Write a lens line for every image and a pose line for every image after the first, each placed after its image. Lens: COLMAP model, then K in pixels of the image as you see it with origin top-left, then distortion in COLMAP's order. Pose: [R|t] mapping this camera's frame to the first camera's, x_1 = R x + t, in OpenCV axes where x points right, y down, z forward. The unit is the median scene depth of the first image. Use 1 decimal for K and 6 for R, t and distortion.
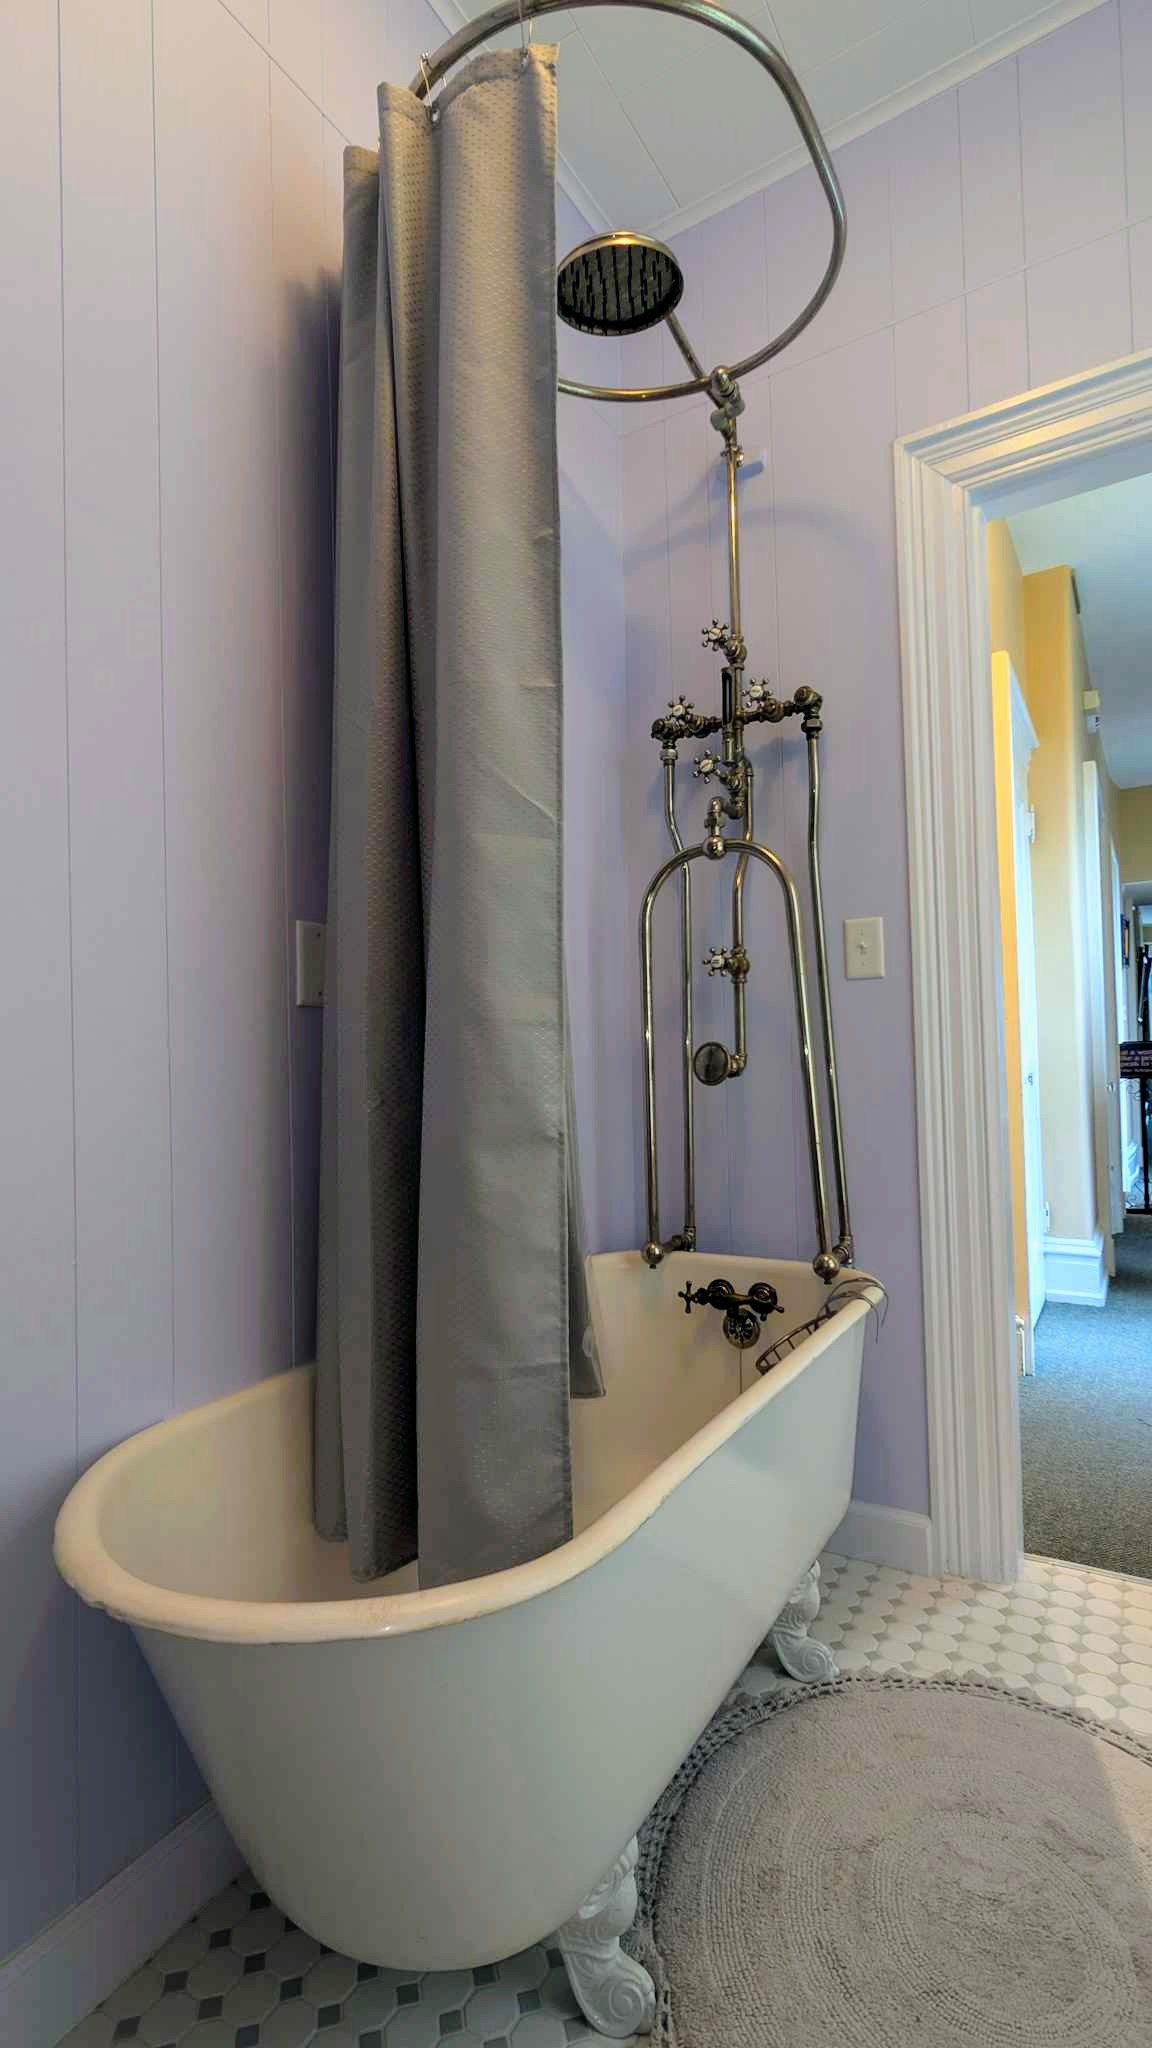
lens RADIAL K [[959.8, 0, 576.0], [0, 959.8, 1024.0], [0, 0, 1]] dist [-0.027645, -0.000032]
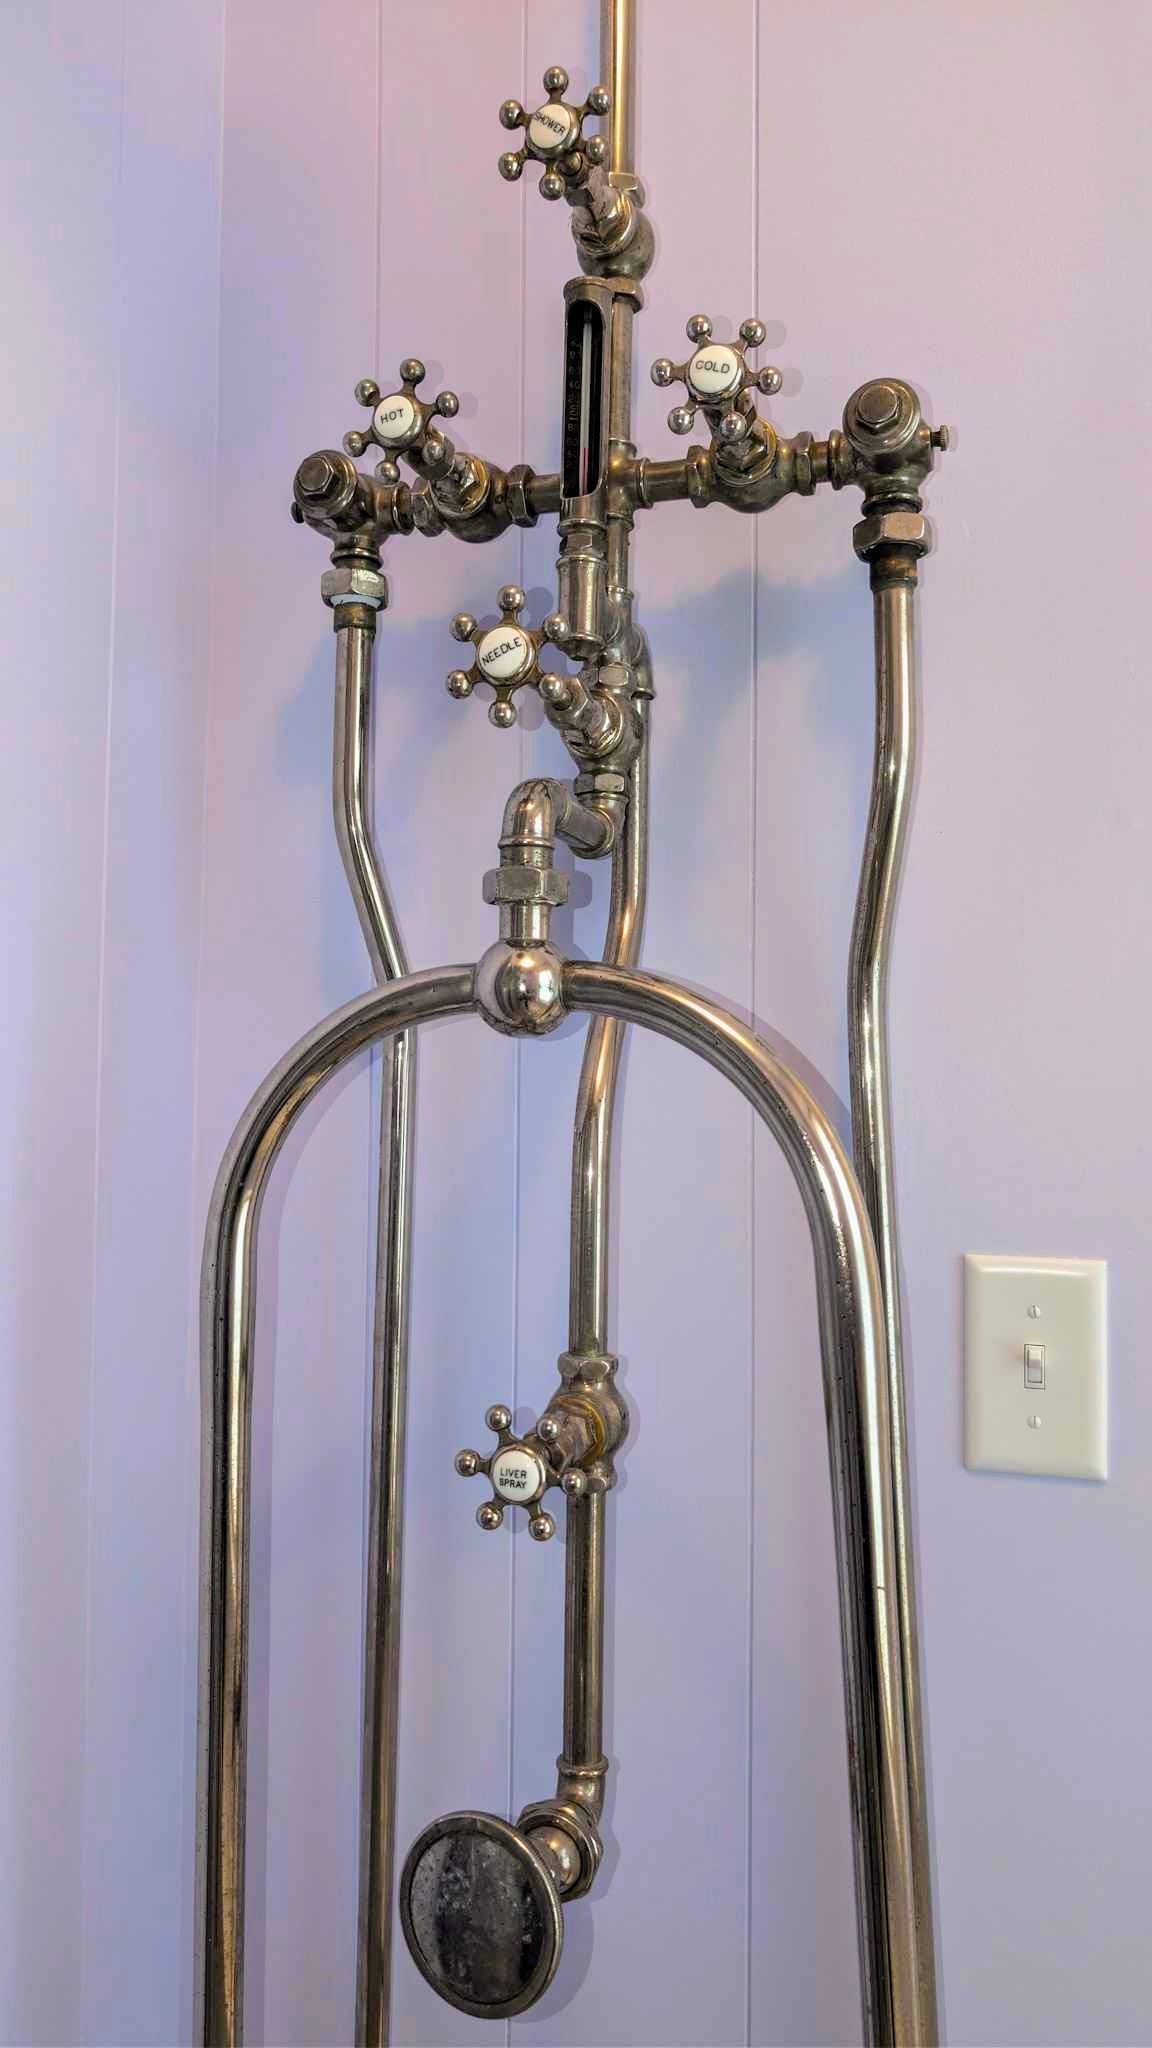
lens RADIAL K [[1484.3, 0, 576.0], [0, 1484.3, 1024.0], [0, 0, 1]] dist [0.019399, -0.003184]
pose [[0.969186, 0.037710, 0.243427, 0.063485], [-0.039121, 0.999234, 0.000961, -0.170555], [-0.243204, -0.010454, 0.969919, 0.607814]]
